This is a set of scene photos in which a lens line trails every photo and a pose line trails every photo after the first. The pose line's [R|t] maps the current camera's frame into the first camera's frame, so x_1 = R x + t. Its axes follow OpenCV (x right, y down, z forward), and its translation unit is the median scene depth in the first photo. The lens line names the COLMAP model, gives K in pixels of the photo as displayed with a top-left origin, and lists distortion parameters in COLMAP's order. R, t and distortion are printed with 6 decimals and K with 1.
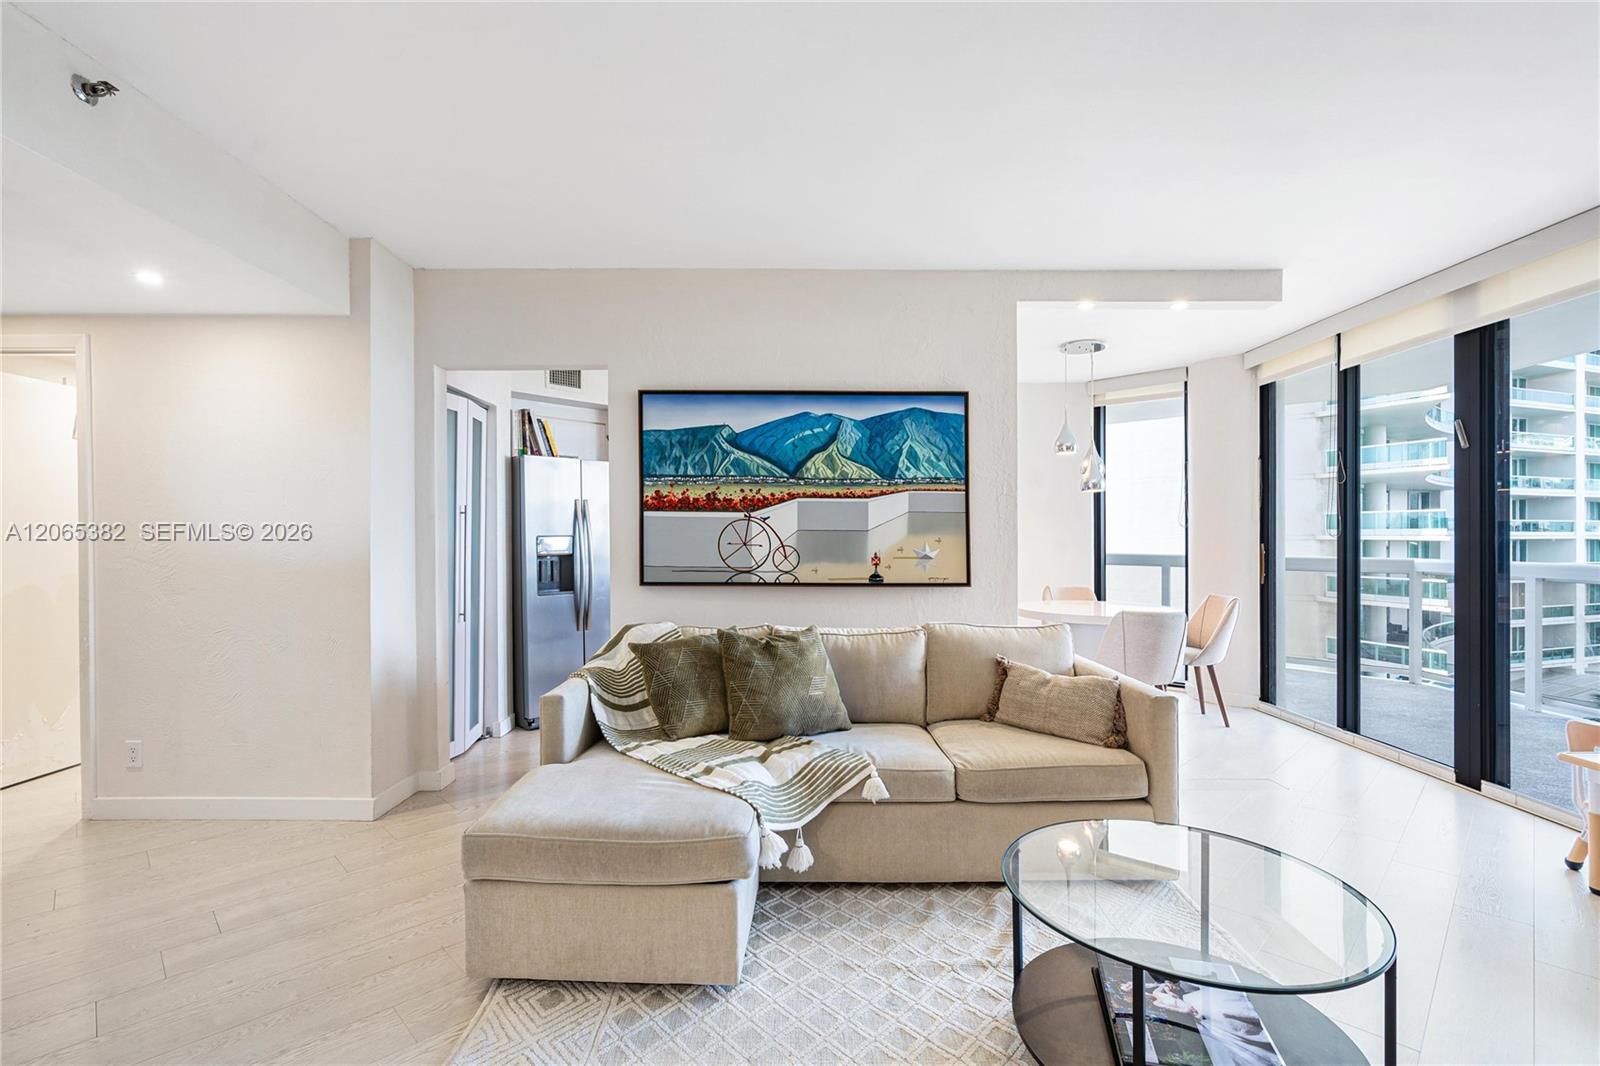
lens RADIAL K [[741.3, 0, 790.6], [0, 741.3, 544.7], [0, 0, 1]] dist [-0.005704, 0.003925]
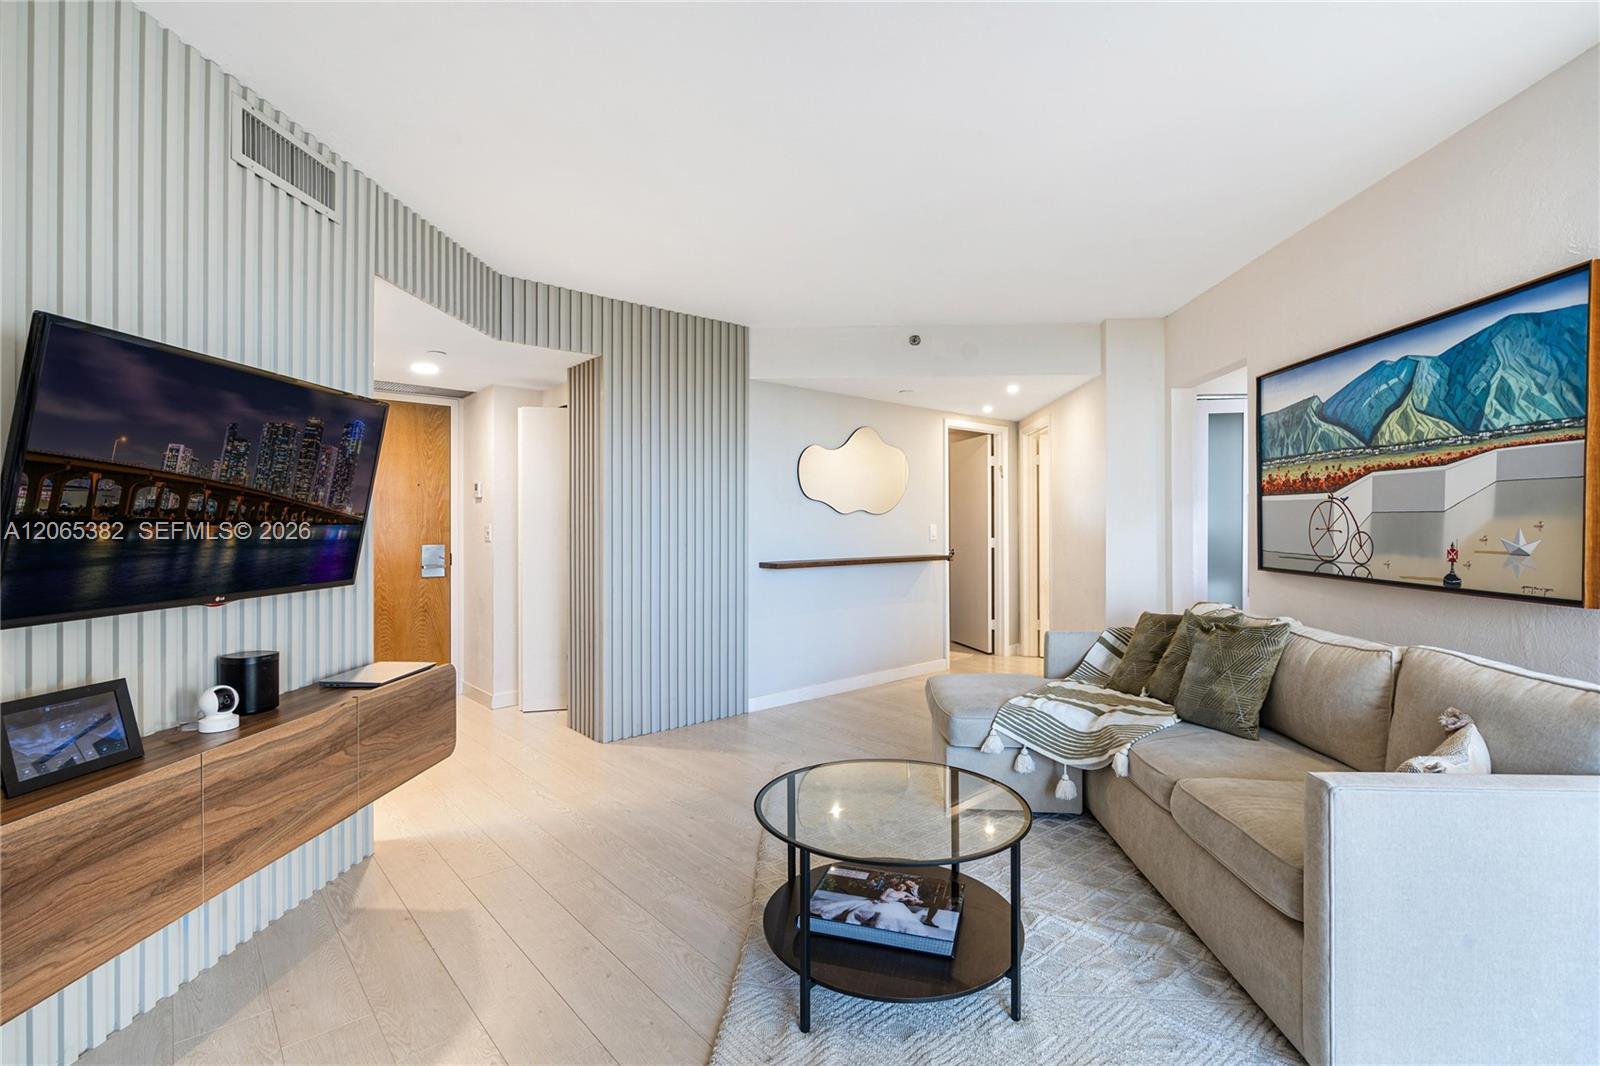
lens RADIAL K [[741.3, 0, 789.9], [0, 741.3, 520.9], [0, 0, 1]] dist [-0.005704, 0.003925]
pose [[-0.078359, -0.005061, -0.996912, 0.848884], [0.003155, 0.999981, -0.005324, -0.008321], [0.996920, -0.003562, -0.078341, 0.438828]]
